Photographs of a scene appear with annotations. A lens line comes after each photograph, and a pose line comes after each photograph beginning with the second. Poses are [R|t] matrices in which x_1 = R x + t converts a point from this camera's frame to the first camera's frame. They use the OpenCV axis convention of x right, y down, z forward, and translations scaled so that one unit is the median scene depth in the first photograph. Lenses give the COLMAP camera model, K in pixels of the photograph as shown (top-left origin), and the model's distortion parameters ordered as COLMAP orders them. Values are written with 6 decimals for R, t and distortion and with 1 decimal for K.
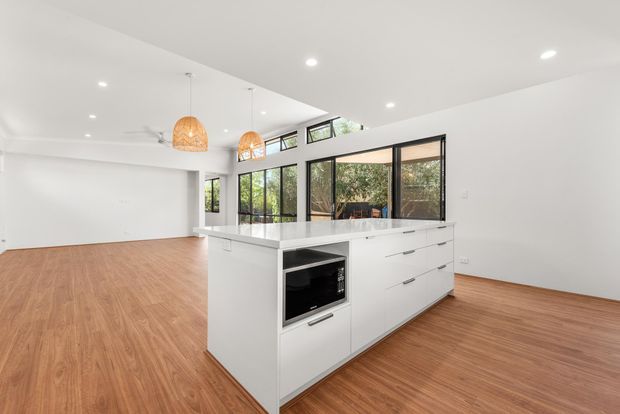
lens RADIAL K [[242.7, 0, 310.0], [0, 242.7, 207.0], [0, 0, 1]] dist [0.005682, -0.000242]
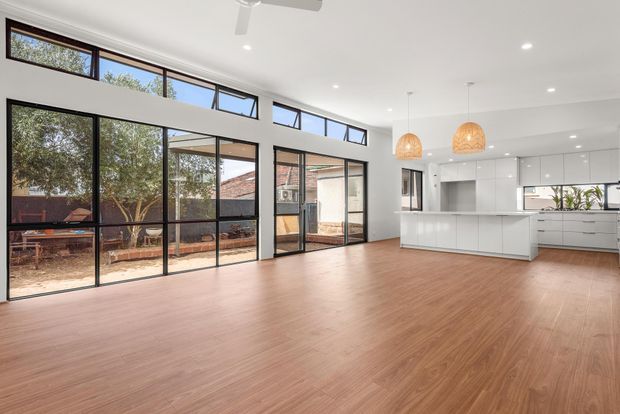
lens RADIAL K [[296.6, 0, 310.0], [0, 296.6, 207.0], [0, 0, 1]] dist [0.000005, -0.000788]
pose [[0.001206, -0.006786, 0.999976, -2.954268], [0.011696, 0.999909, 0.006771, -0.004510], [-0.999931, 0.011688, 0.001285, 2.773121]]
